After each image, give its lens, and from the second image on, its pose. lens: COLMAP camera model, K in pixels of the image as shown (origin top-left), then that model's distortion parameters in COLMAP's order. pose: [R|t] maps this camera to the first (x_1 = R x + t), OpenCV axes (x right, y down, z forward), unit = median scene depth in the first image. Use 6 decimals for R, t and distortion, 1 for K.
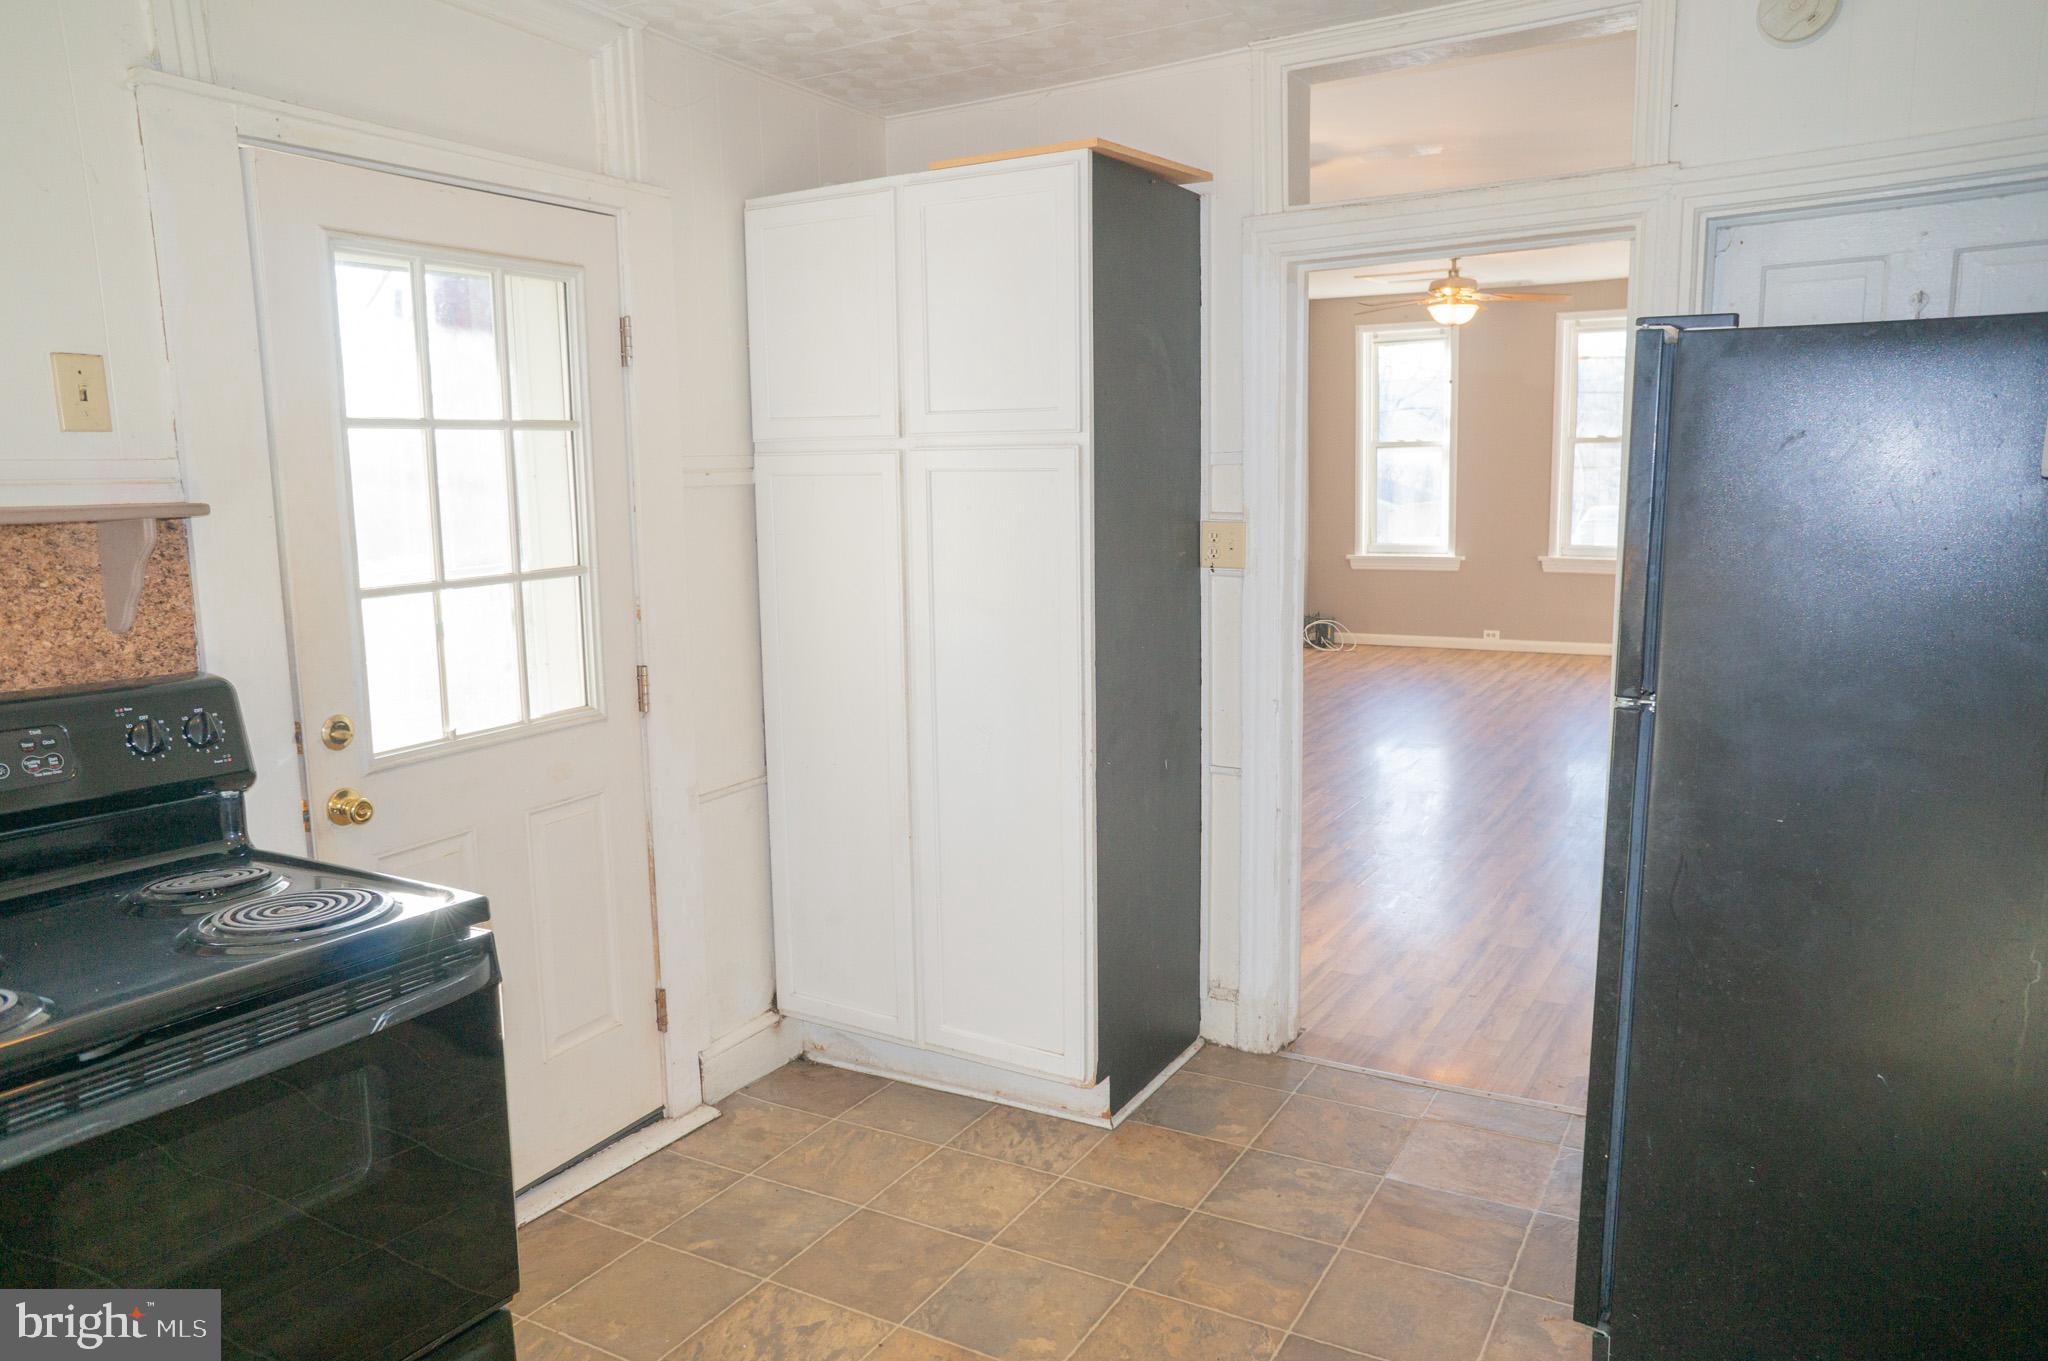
lens RADIAL K [[1389.7, 0, 1021.1], [0, 1389.7, 672.2], [0, 0, 1]] dist [-0.057420, 0.085829]
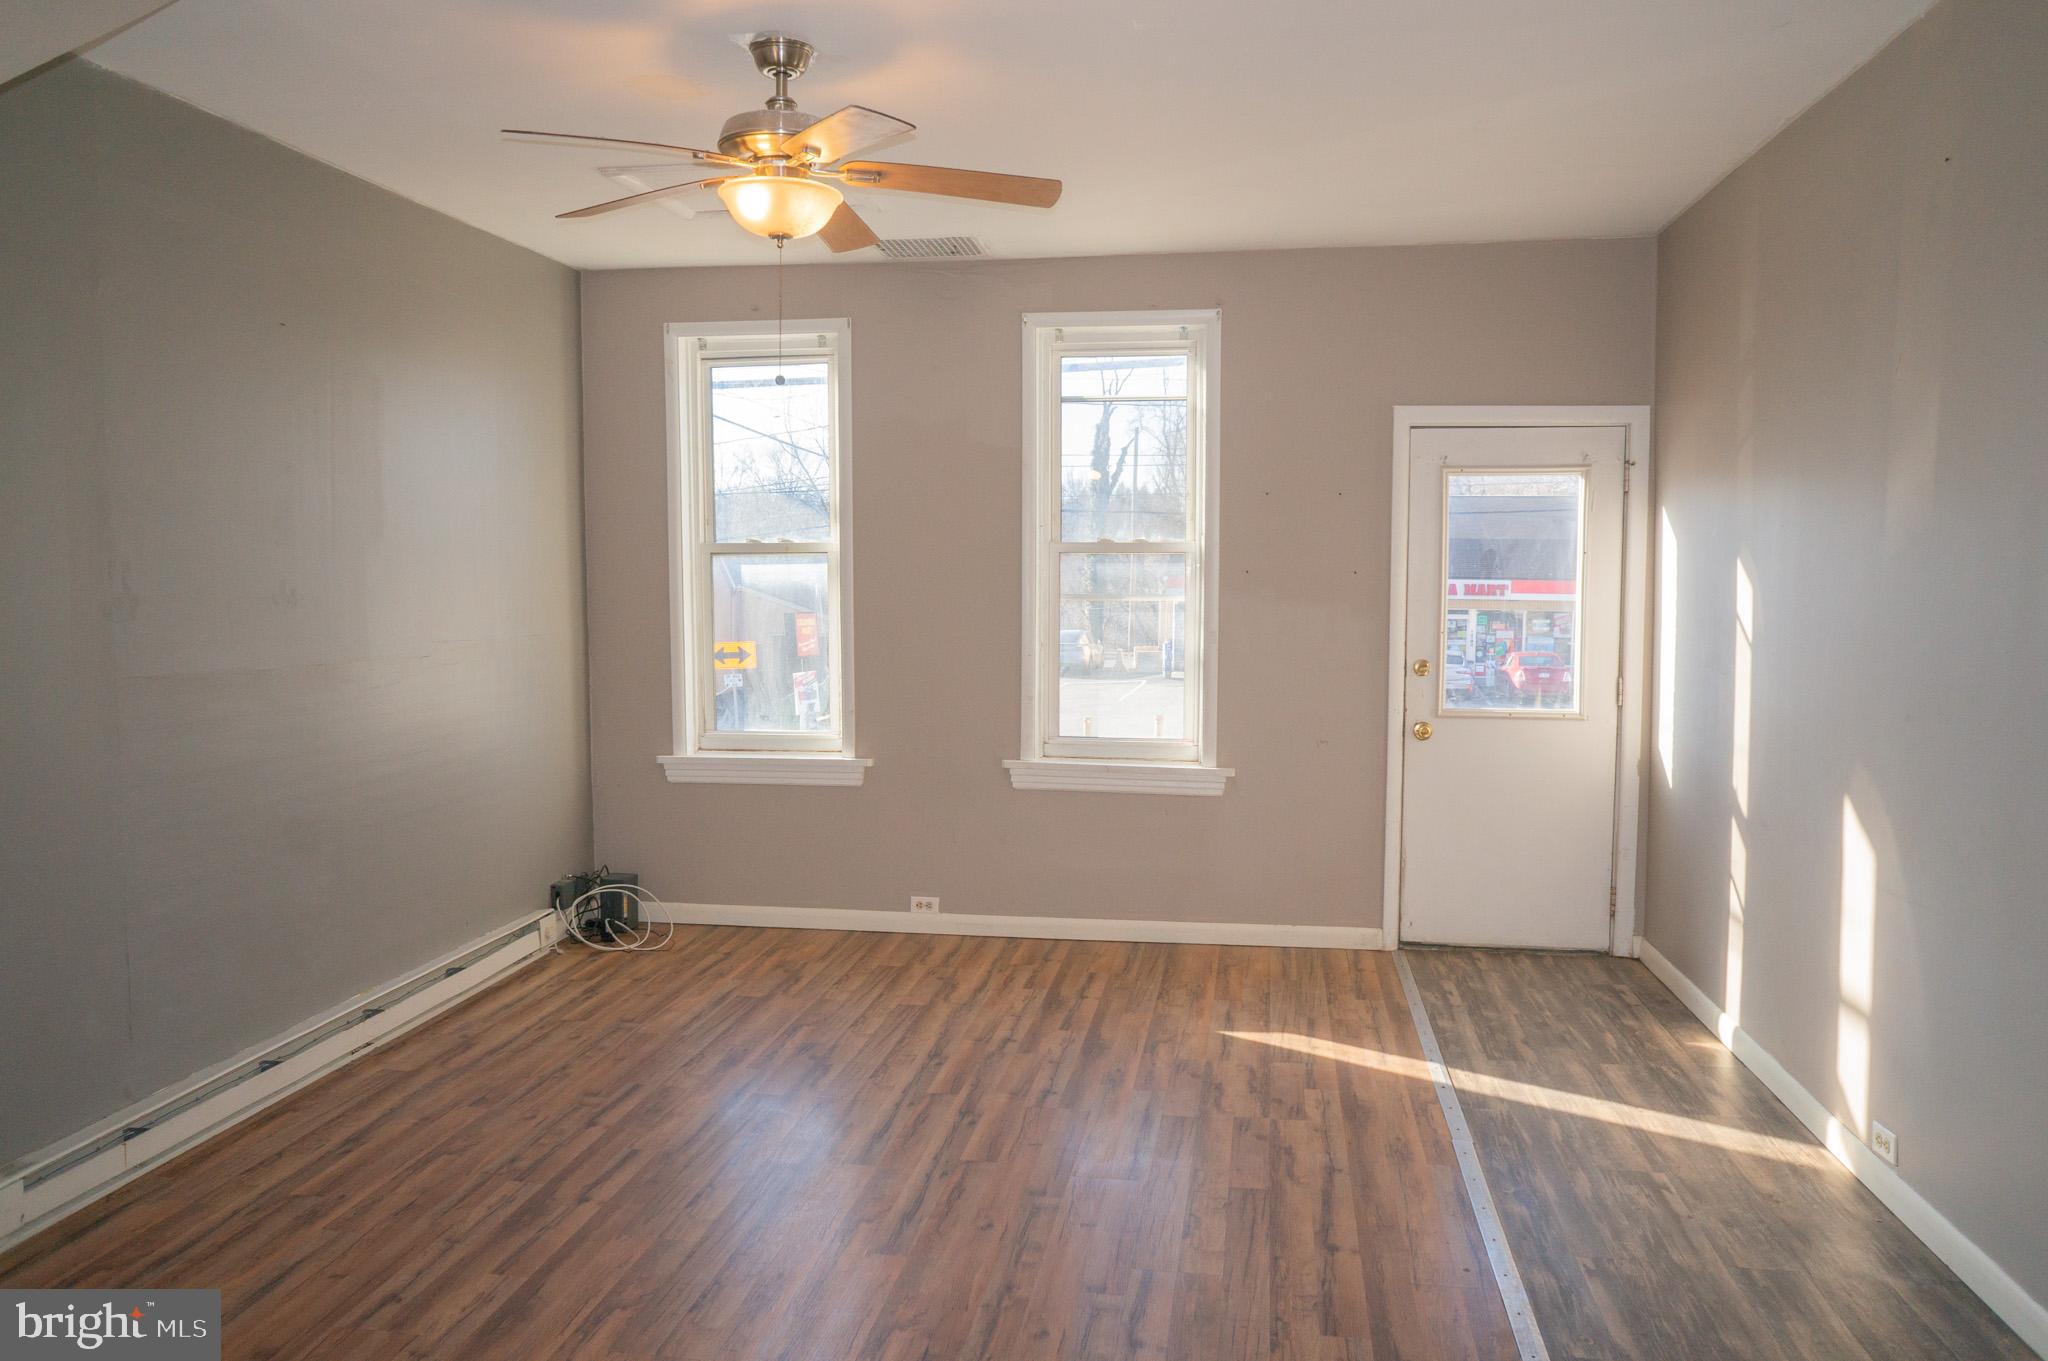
lens RADIAL K [[1389.7, 0, 1021.1], [0, 1389.7, 672.2], [0, 0, 1]] dist [-0.057420, 0.085829]
pose [[0.931990, -0.000255, 0.362484, 0.179944], [0.032119, 0.996124, -0.081881, -0.071428], [-0.361059, 0.087955, 0.928386, 0.478628]]
